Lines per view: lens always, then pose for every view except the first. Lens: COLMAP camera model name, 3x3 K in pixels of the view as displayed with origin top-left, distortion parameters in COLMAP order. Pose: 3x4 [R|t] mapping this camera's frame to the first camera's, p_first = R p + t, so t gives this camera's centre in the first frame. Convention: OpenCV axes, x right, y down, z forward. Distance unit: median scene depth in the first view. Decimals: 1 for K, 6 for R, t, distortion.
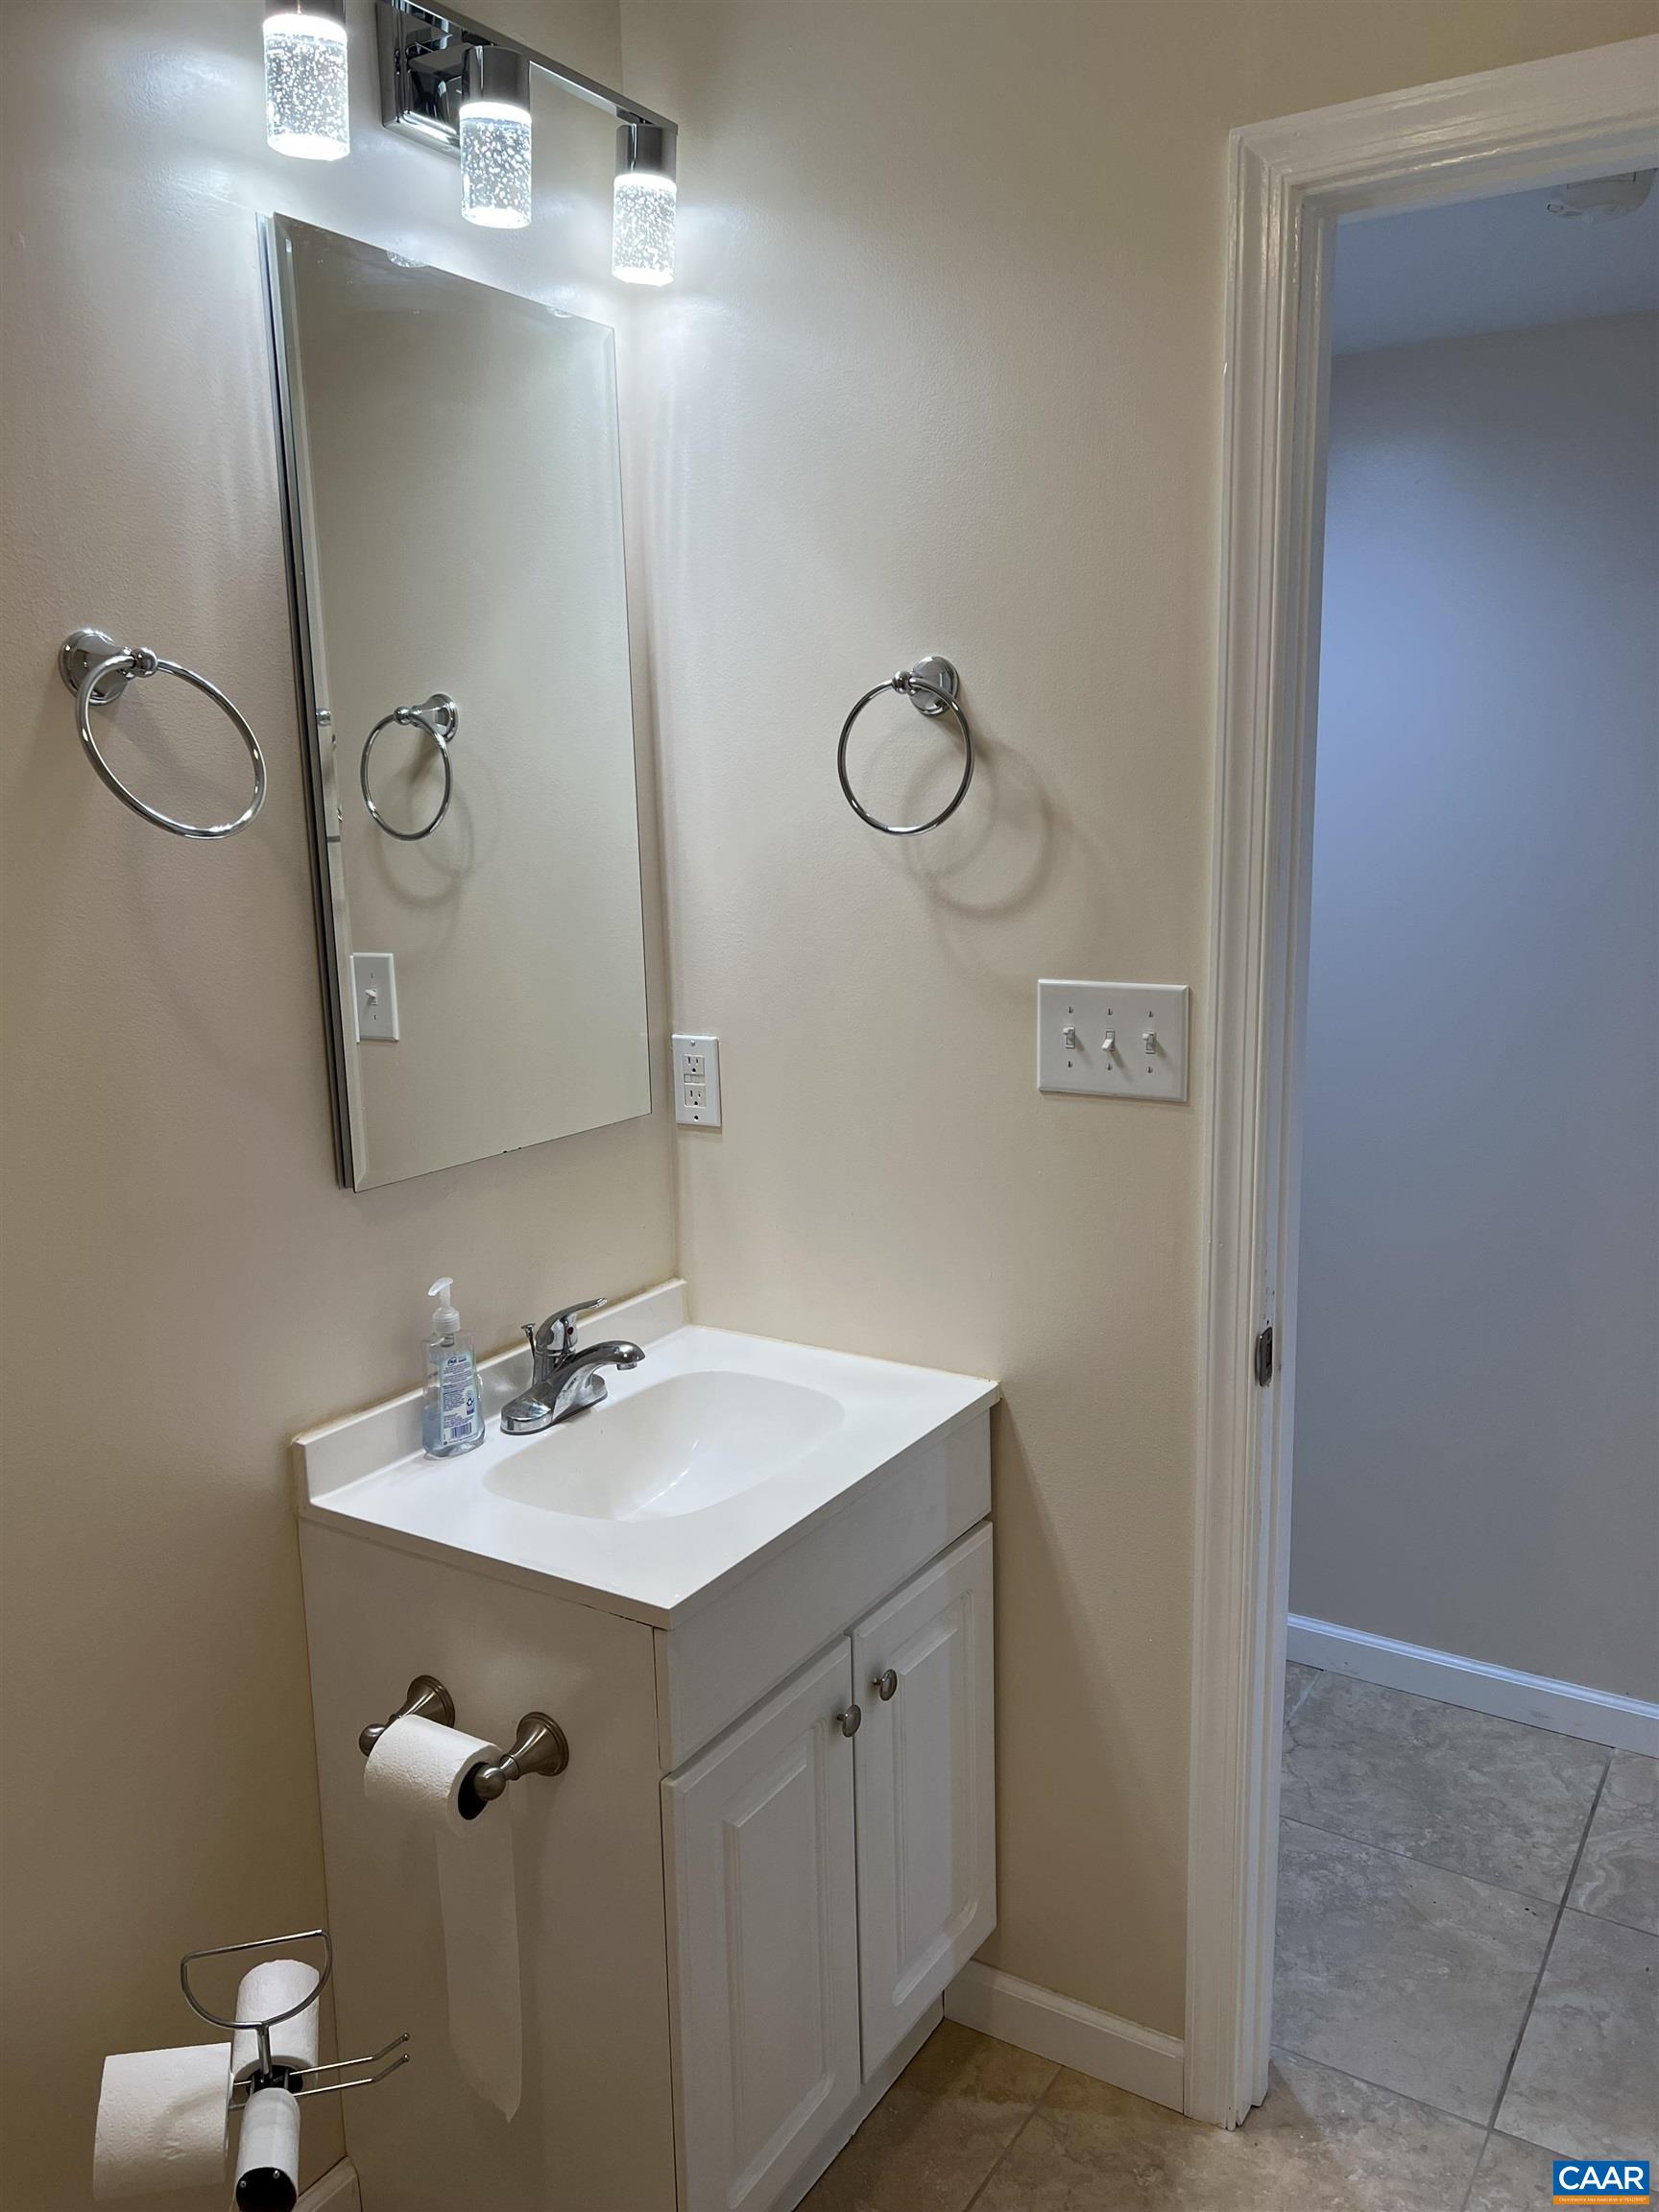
lens RADIAL K [[1662.1, 0, 825.8], [0, 1662.1, 1102.2], [0, 0, 1]] dist [0.025843, -0.016231]
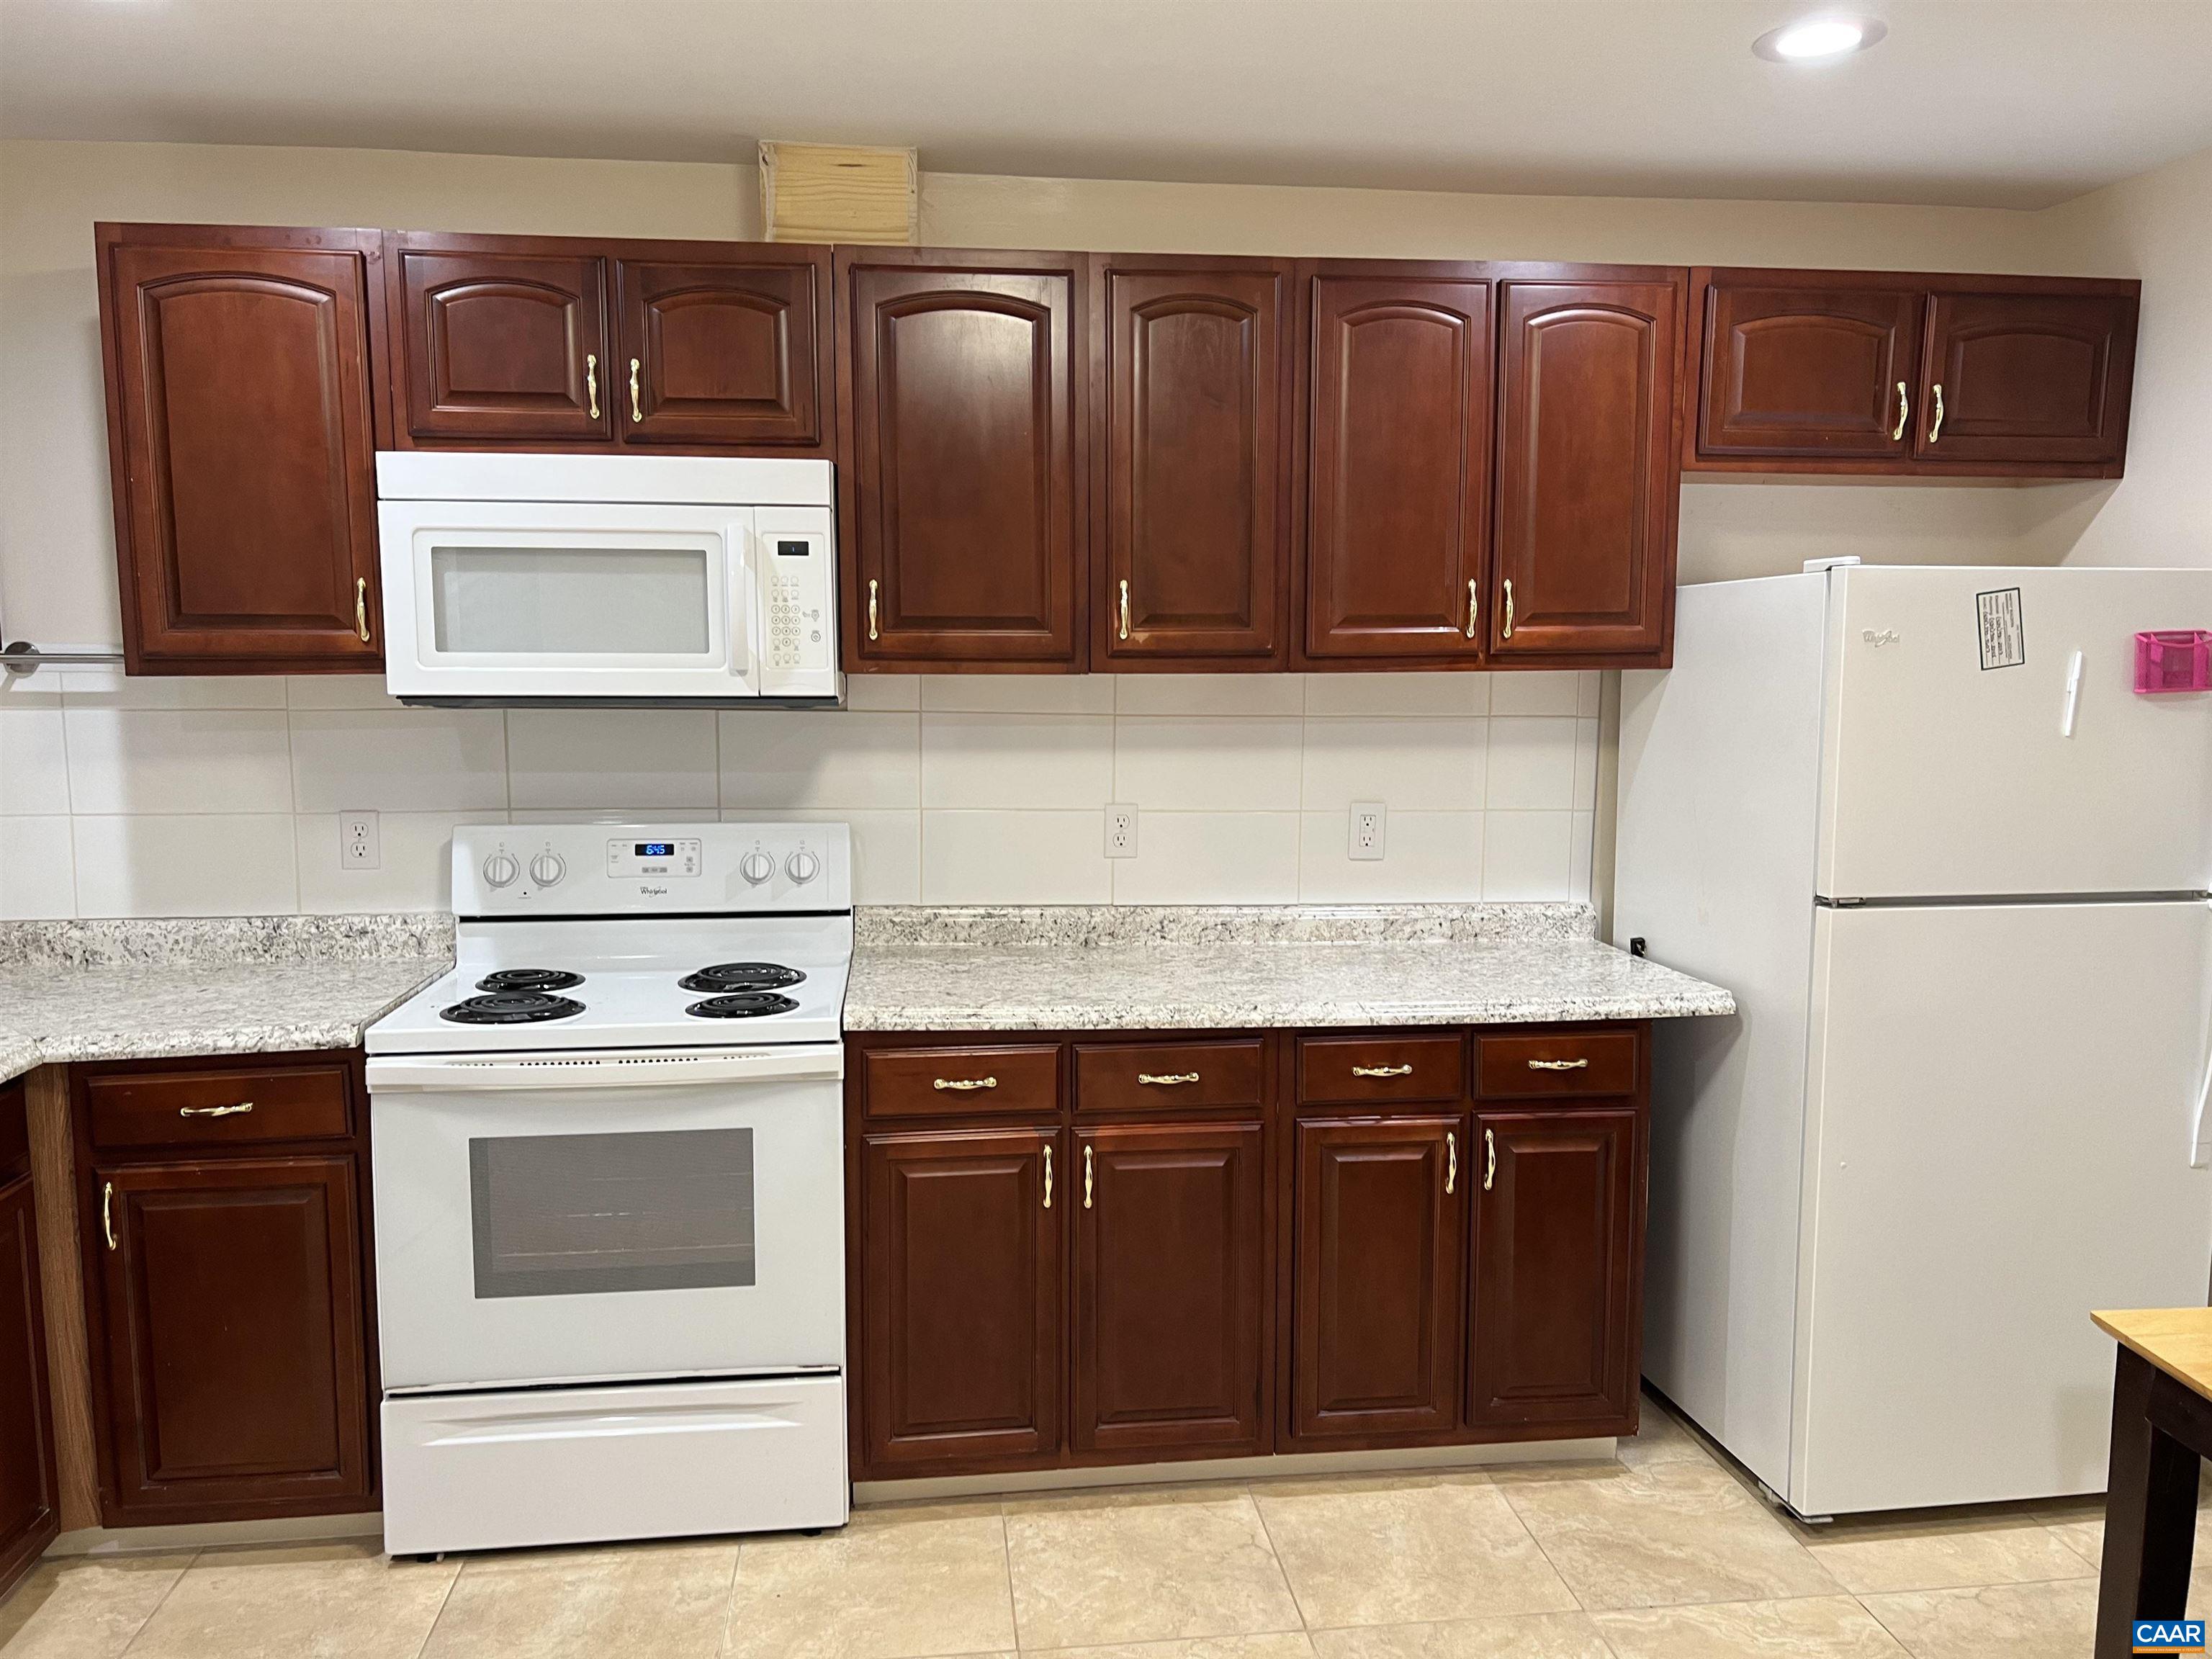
lens RADIAL K [[1662.1, 0, 1106.9], [0, 1662.1, 844.9], [0, 0, 1]] dist [0.025843, -0.016231]
pose [[-0.766636, 0.100934, -0.634099, 1.026065], [-0.104283, 0.954882, 0.278075, -0.345282], [0.633557, 0.279308, -0.721521, 1.646598]]
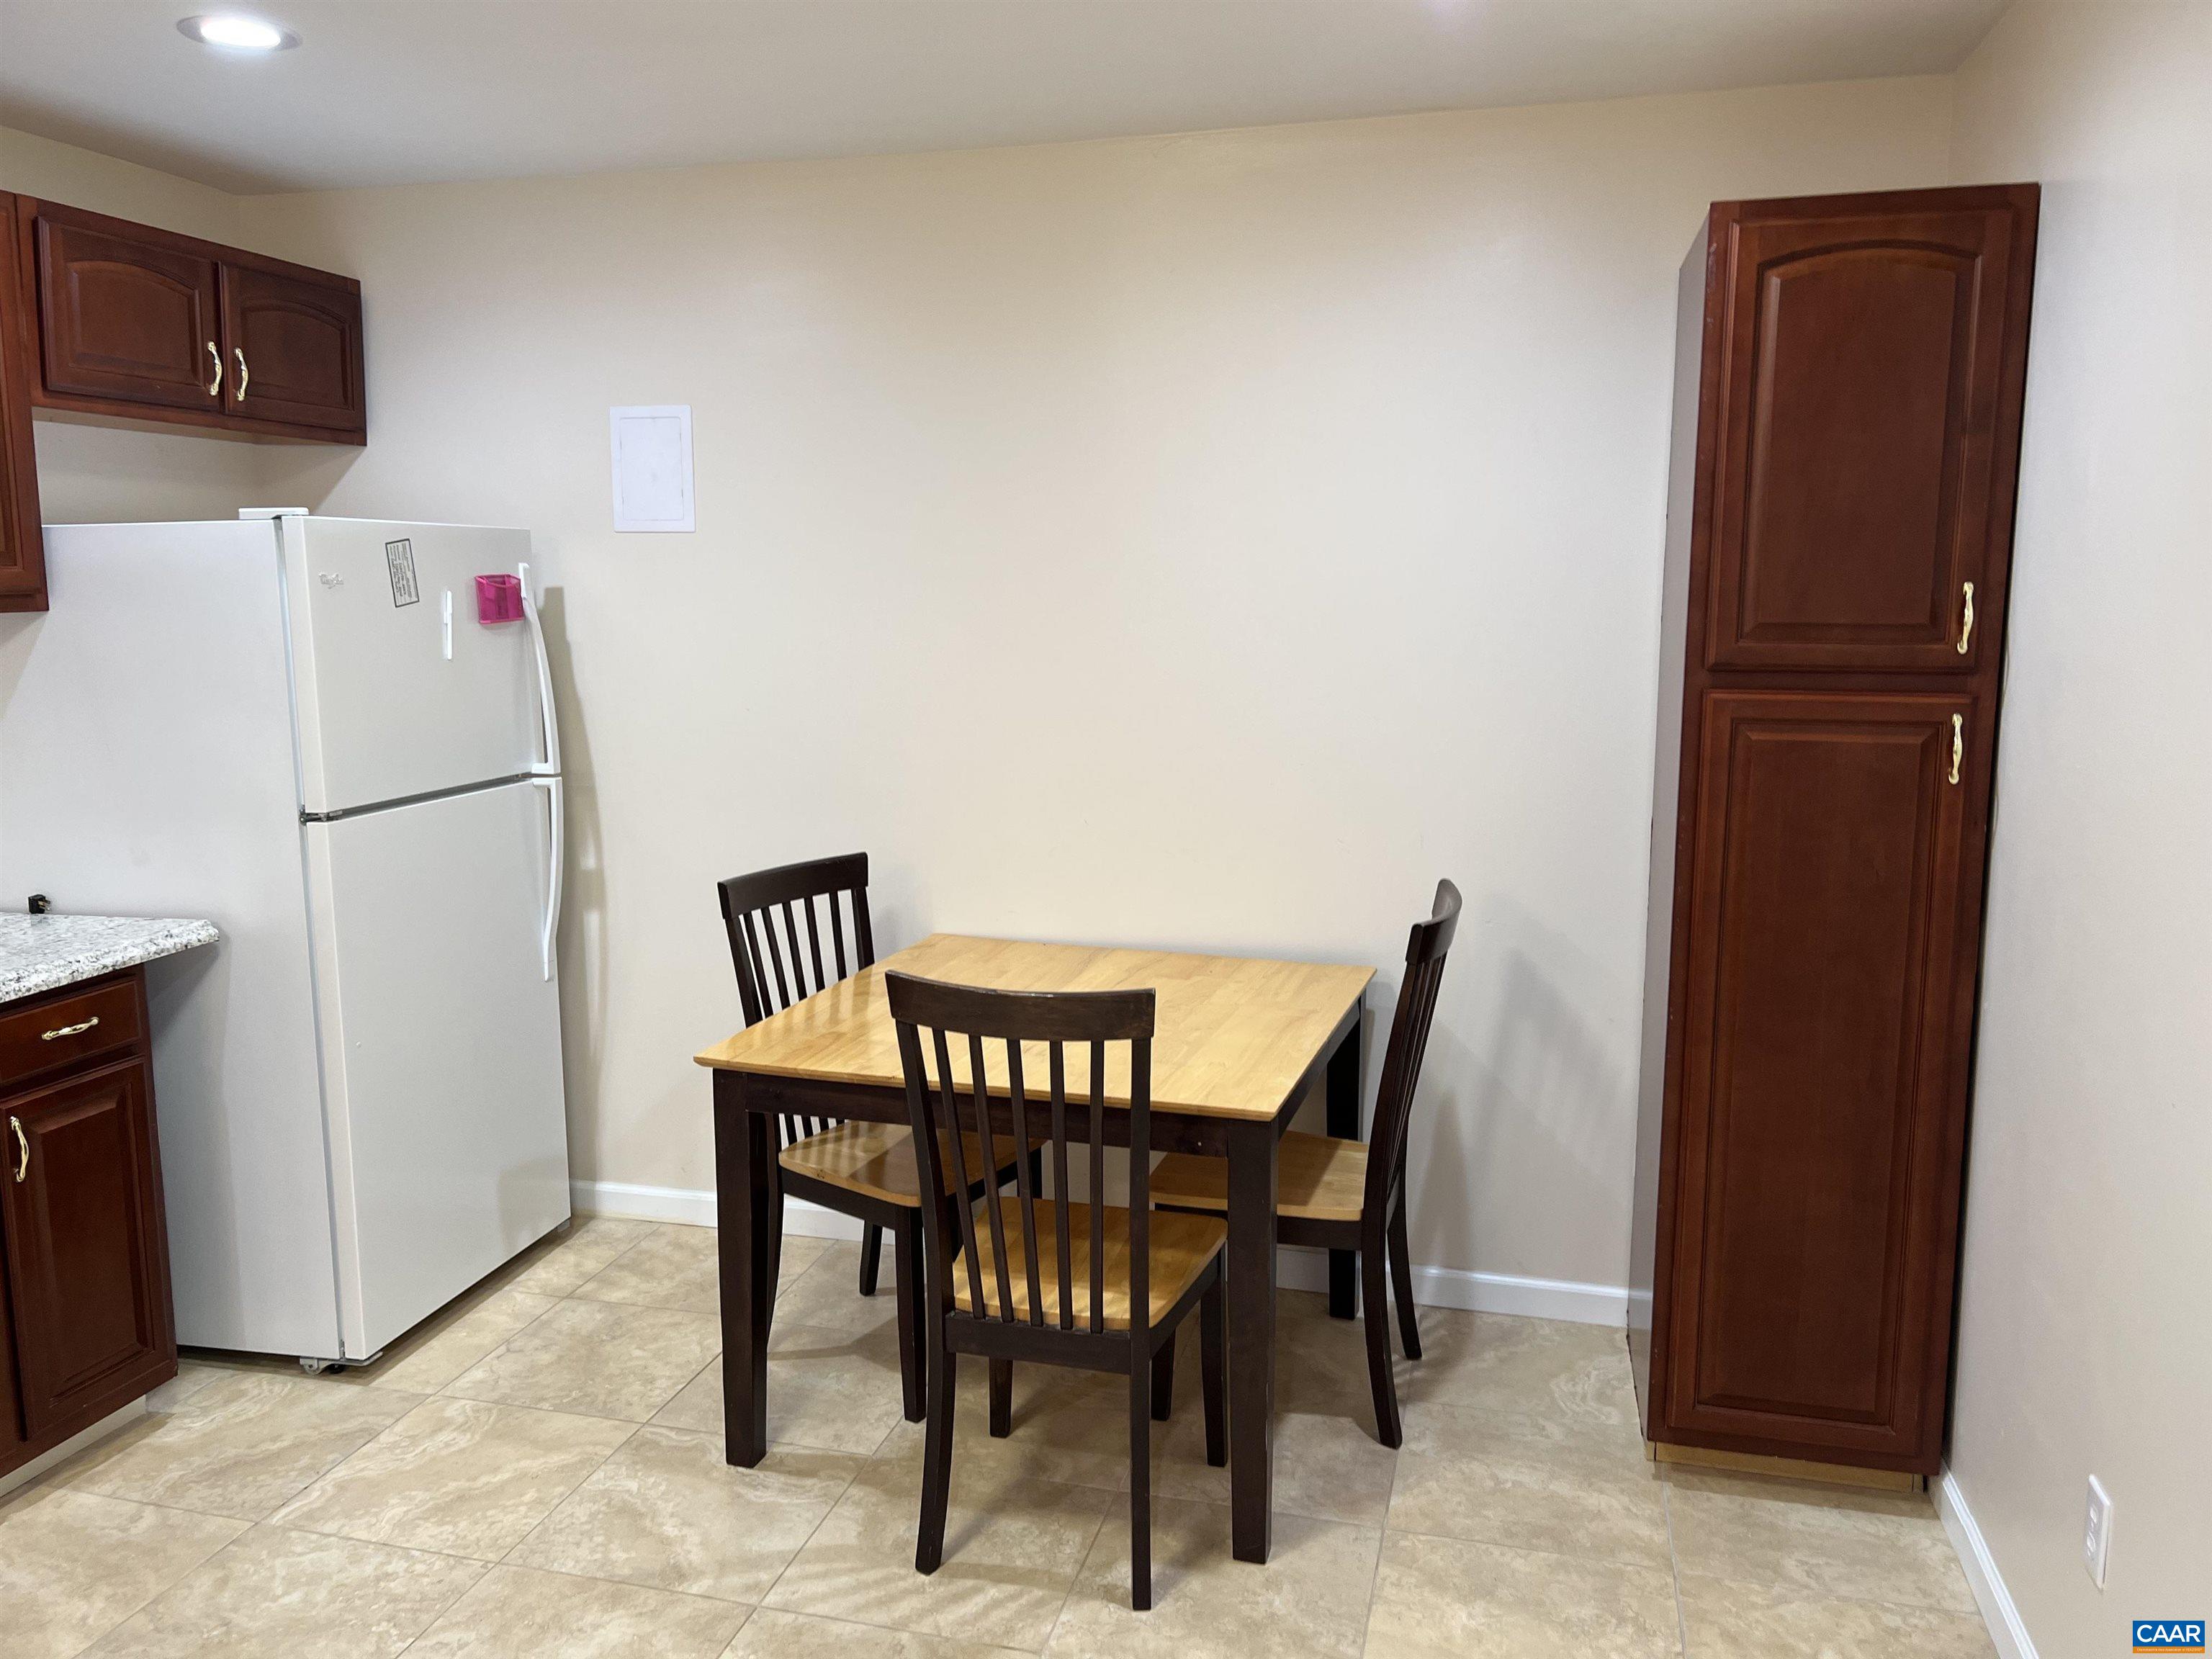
lens RADIAL K [[1662.1, 0, 1113.1], [0, 1662.1, 814.4], [0, 0, 1]] dist [0.025843, -0.016231]
pose [[0.310388, 0.159211, -0.937183, 1.267186], [-0.185604, 0.977051, 0.104514, -0.299376], [0.932315, 0.141505, 0.332815, 1.346039]]
